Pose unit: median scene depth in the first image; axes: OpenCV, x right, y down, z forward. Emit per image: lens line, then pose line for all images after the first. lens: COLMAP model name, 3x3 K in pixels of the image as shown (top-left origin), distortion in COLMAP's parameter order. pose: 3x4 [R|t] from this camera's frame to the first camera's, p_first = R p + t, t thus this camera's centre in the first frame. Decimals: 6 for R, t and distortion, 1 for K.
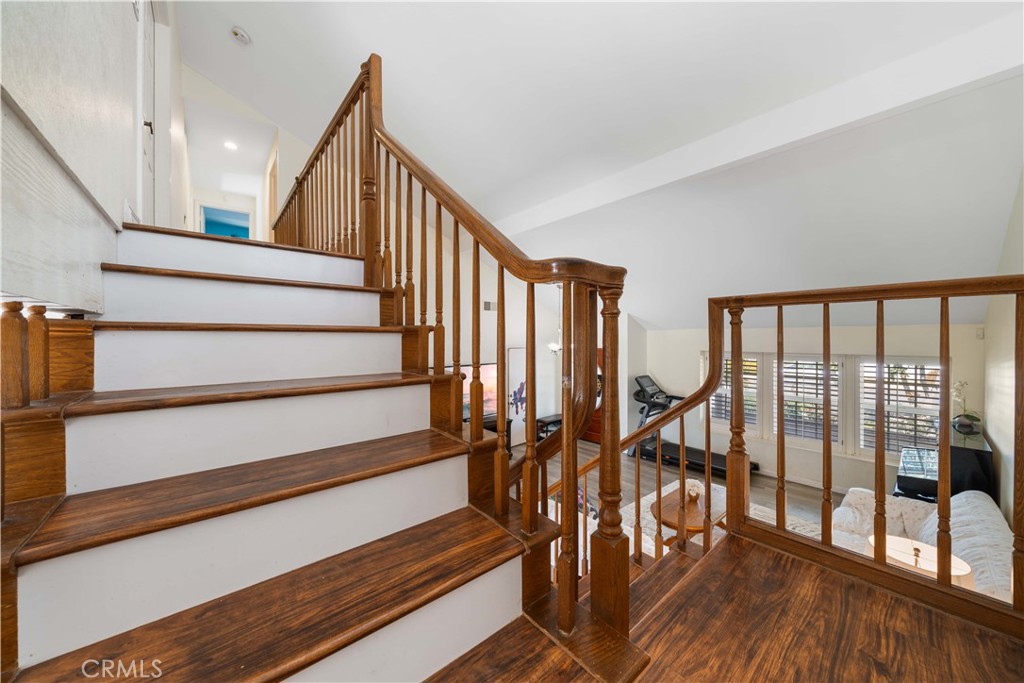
lens RADIAL K [[353.8, 0, 503.9], [0, 353.8, 334.5], [0, 0, 1]] dist [-0.007496, 0.000172]
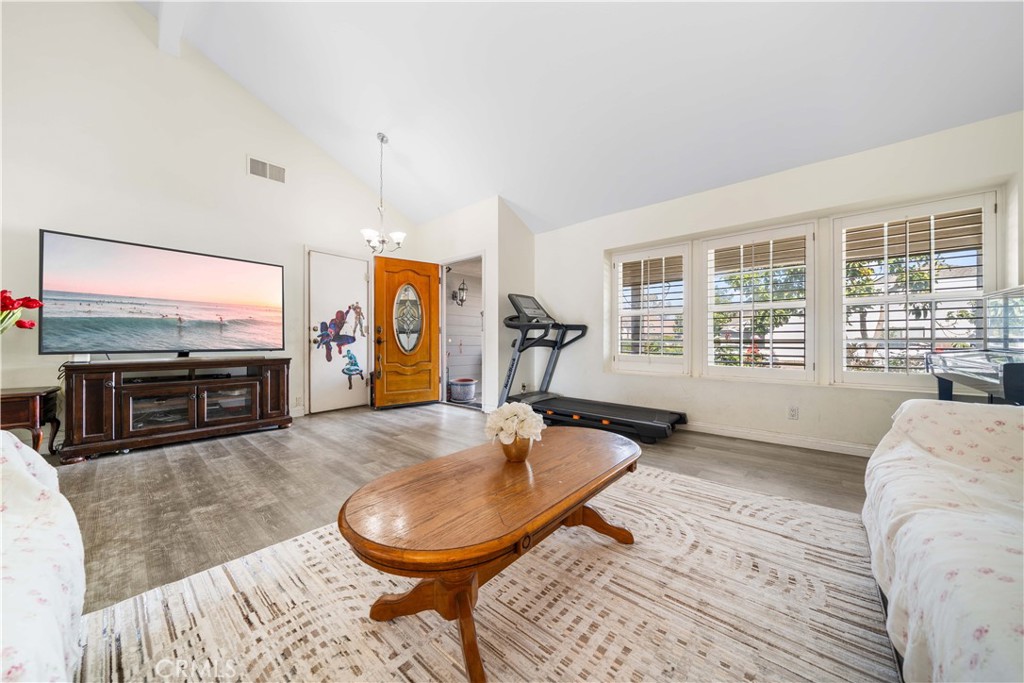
lens RADIAL K [[353.8, 0, 509.4], [0, 353.8, 336.6], [0, 0, 1]] dist [-0.007496, 0.000172]
pose [[0.989104, 0.005119, 0.147132, 0.262674], [-0.003816, 0.999951, -0.009135, 0.191217], [-0.147171, 0.008474, 0.989075, 0.350047]]
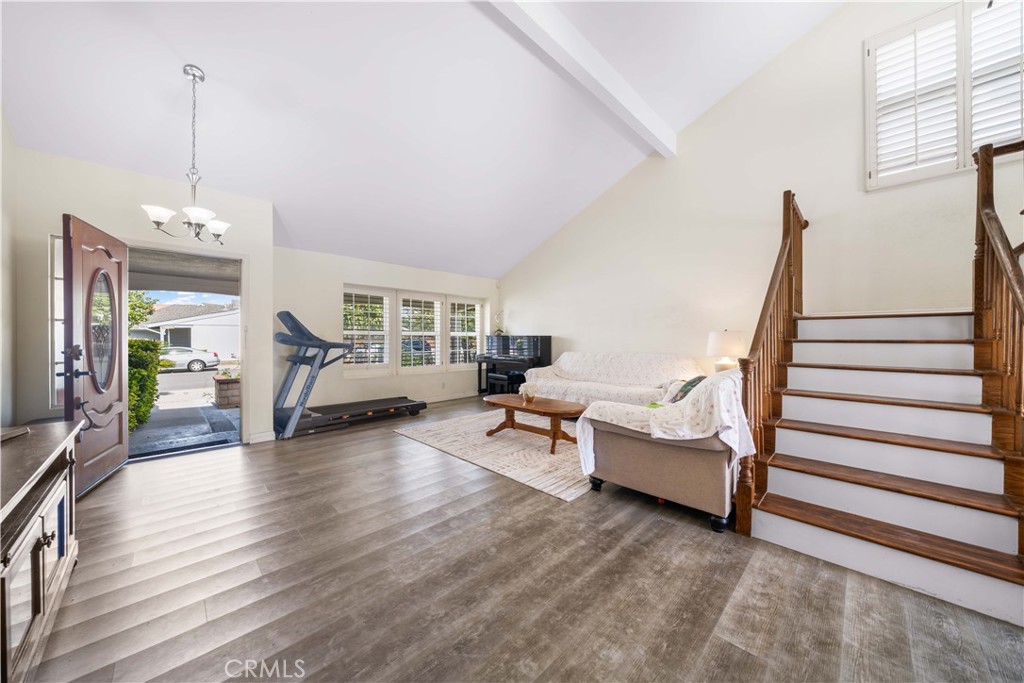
lens RADIAL K [[353.8, 0, 511.3], [0, 353.8, 339.9], [0, 0, 1]] dist [-0.007496, 0.000172]
pose [[-0.093071, 0.001764, 0.995658, -0.261863], [-0.001515, 0.999997, -0.001914, 0.160816], [-0.995658, -0.001687, -0.093068, 0.625129]]
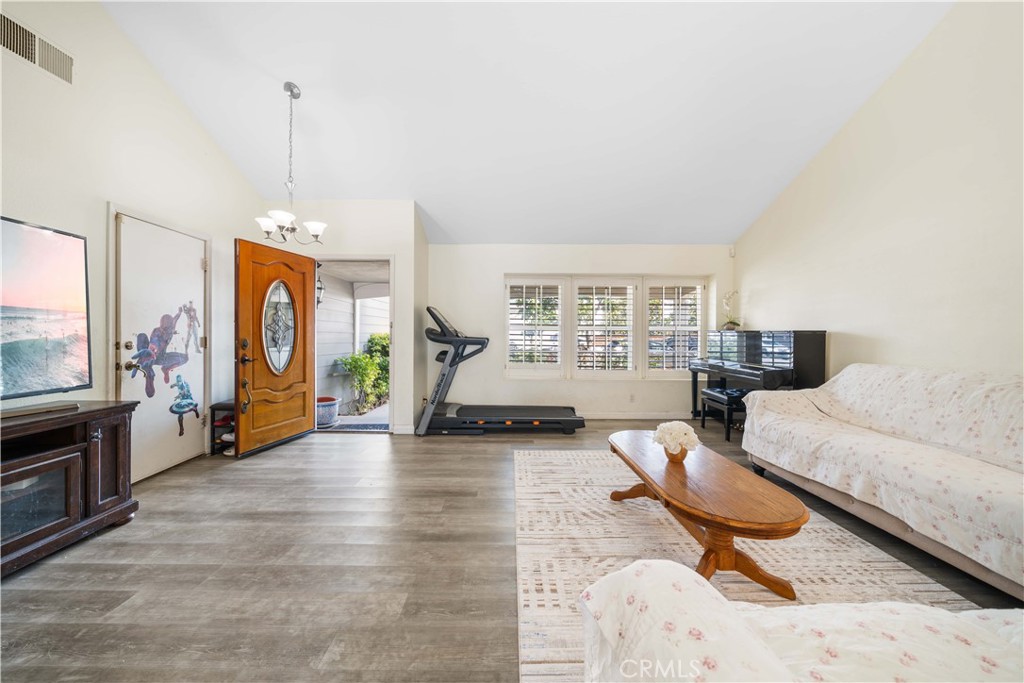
lens RADIAL K [[353.8, 0, 508.8], [0, 353.8, 335.7], [0, 0, 1]] dist [-0.007496, 0.000172]
pose [[0.636228, 0.005400, 0.771482, -0.009037], [-0.010960, 0.999938, 0.002040, 0.158432], [-0.771423, -0.009753, 0.636248, 0.470287]]
